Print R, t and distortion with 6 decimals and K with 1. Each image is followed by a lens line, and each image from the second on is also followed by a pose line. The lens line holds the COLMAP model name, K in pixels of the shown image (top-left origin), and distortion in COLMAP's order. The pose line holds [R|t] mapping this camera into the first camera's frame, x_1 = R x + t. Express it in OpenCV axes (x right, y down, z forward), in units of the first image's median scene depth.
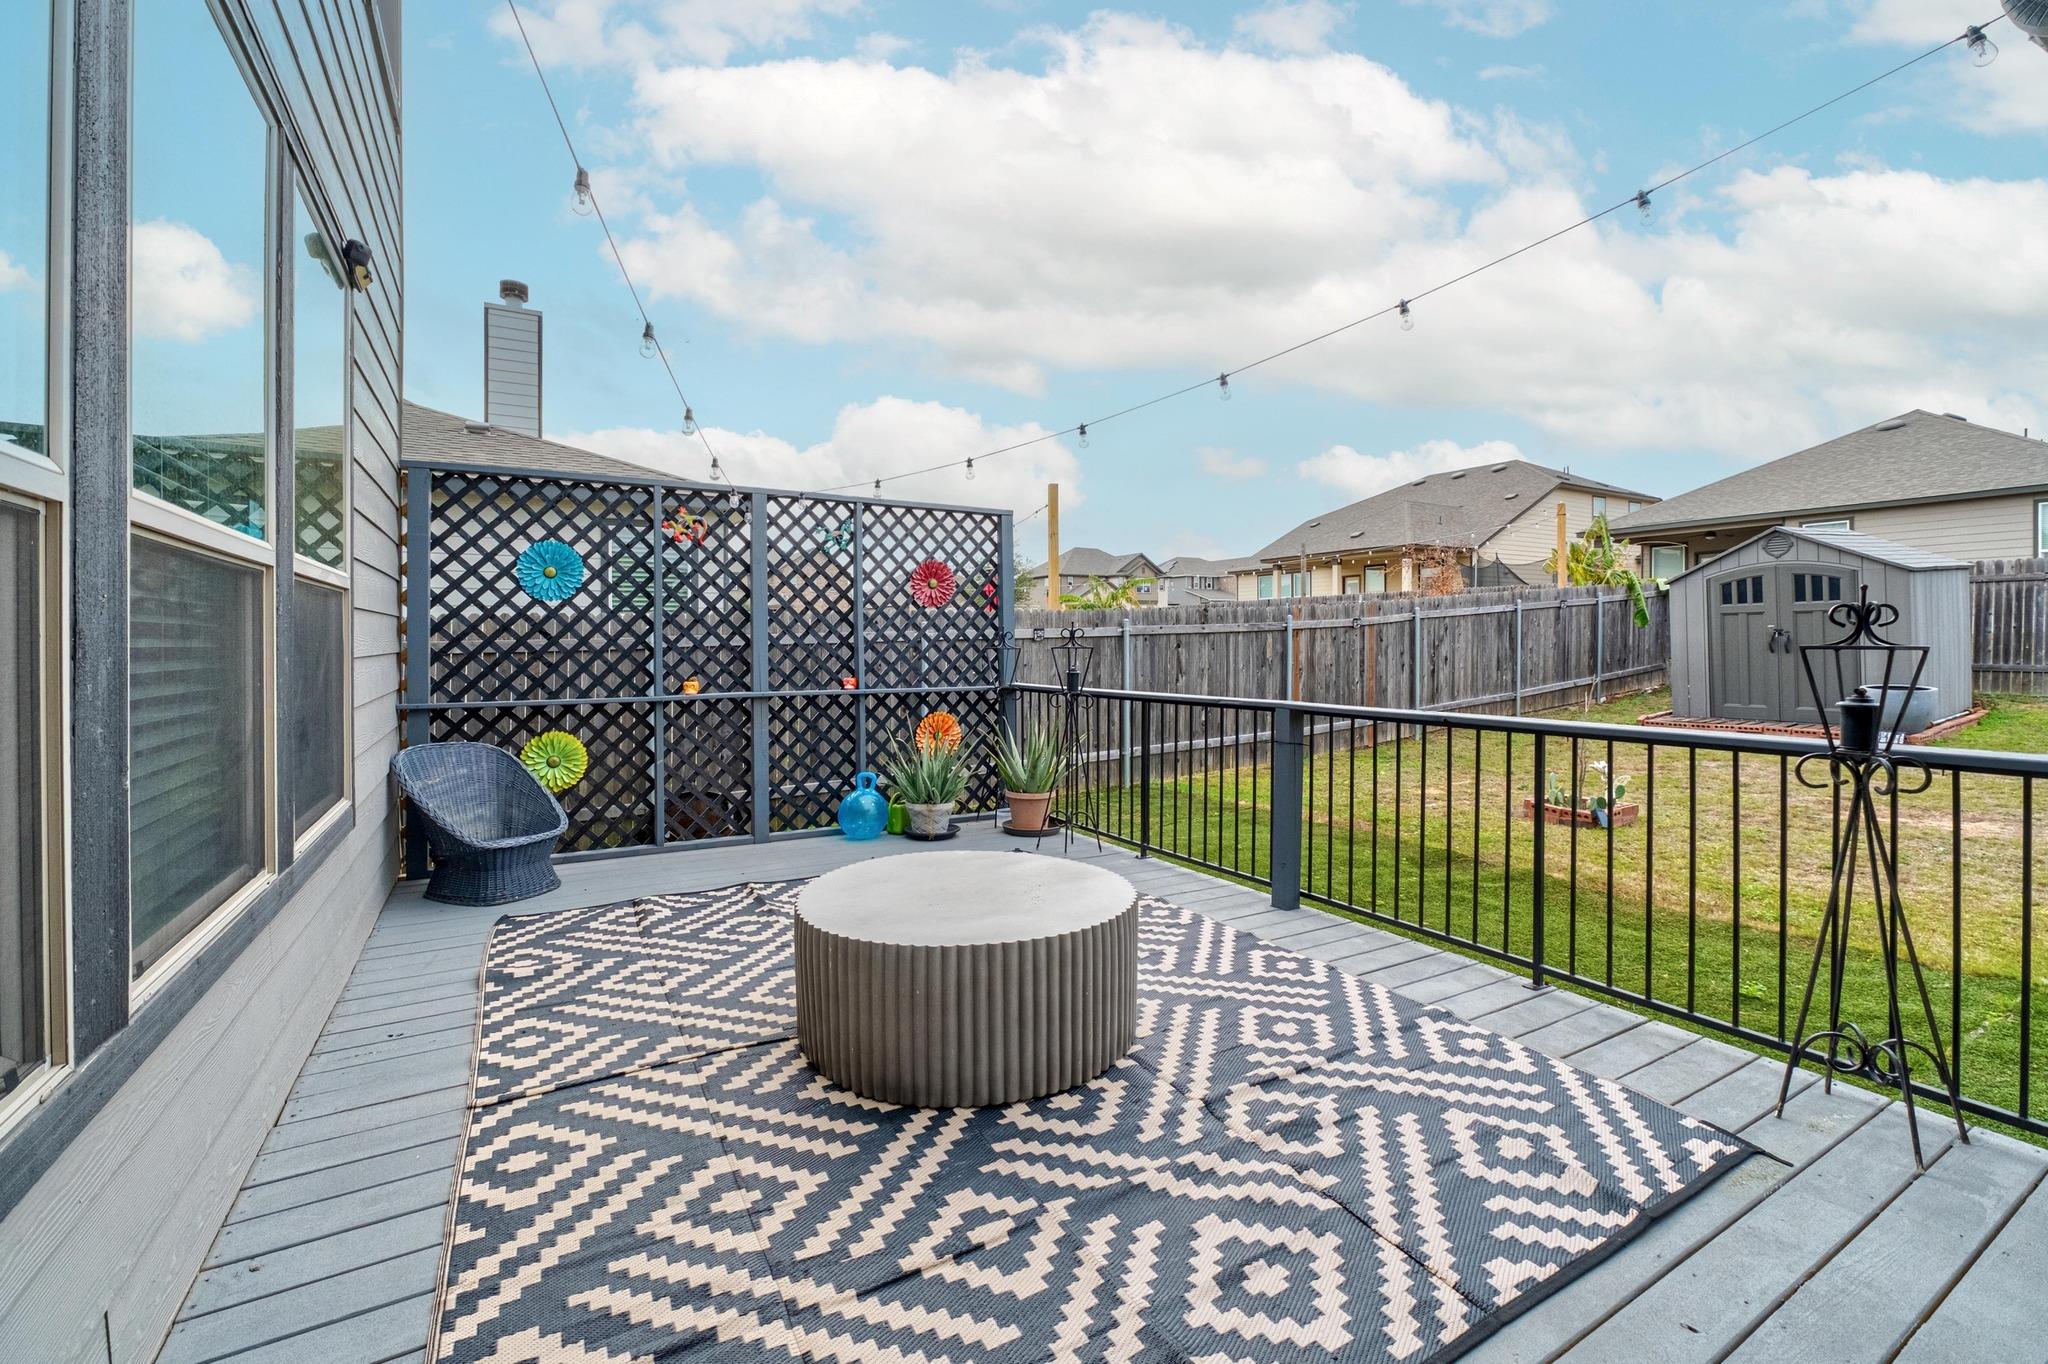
lens RADIAL K [[865.3, 0, 1037.1], [0, 865.3, 640.3], [0, 0, 1]] dist [0.001394, 0.001508]
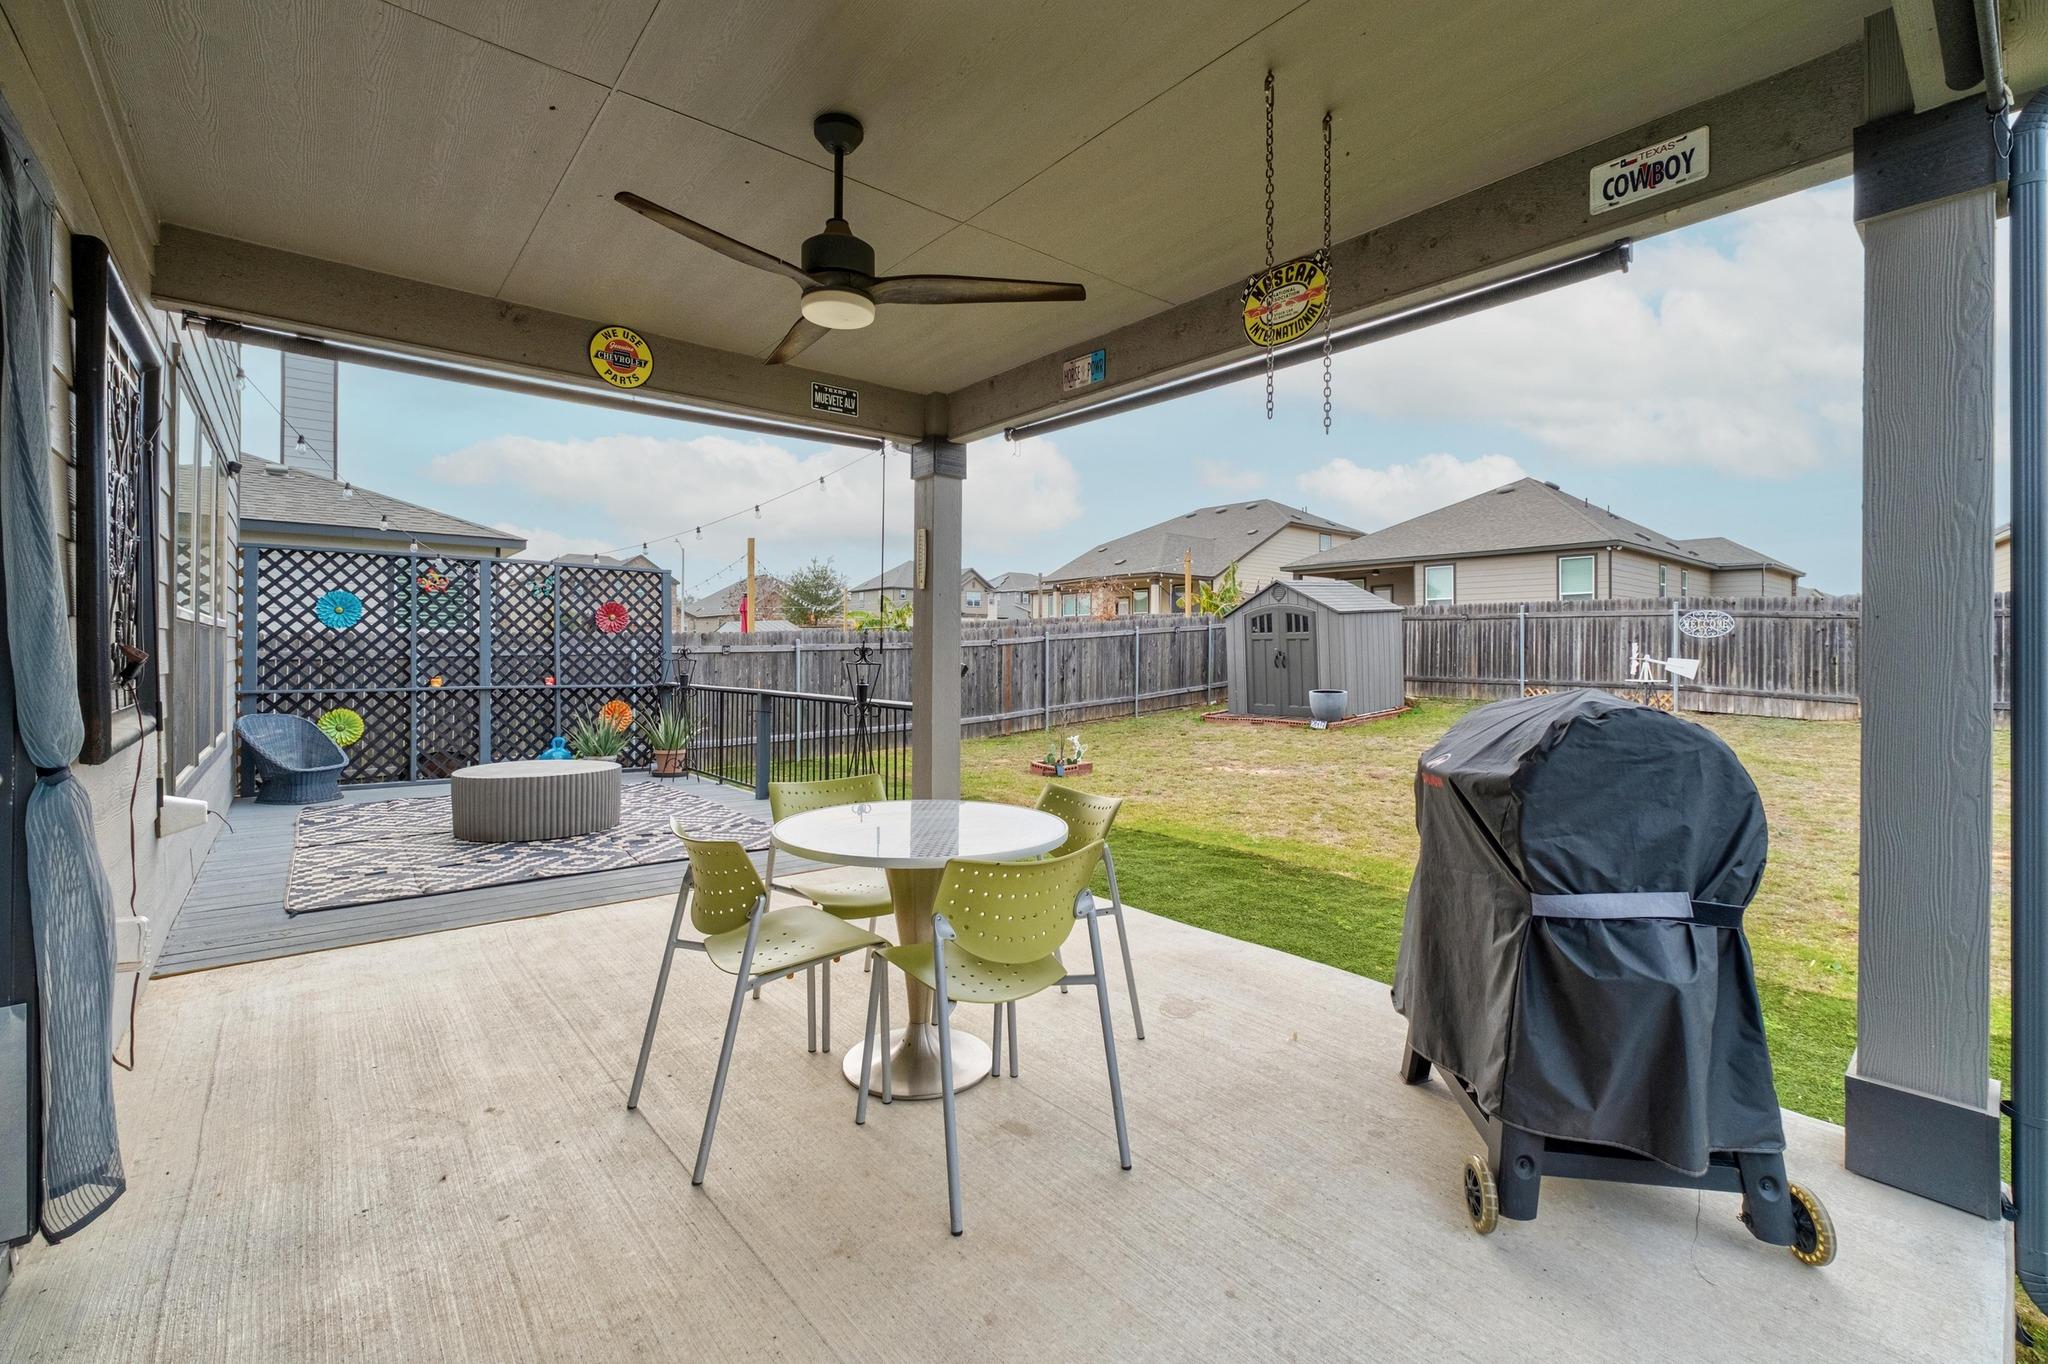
lens RADIAL K [[865.3, 0, 1009.7], [0, 865.3, 656.2], [0, 0, 1]] dist [0.001394, 0.001508]
pose [[0.990092, 0.009951, 0.140070, 0.398105], [-0.010727, 0.999931, 0.004790, -0.012385], [-0.140013, -0.006245, 0.990130, -0.685441]]
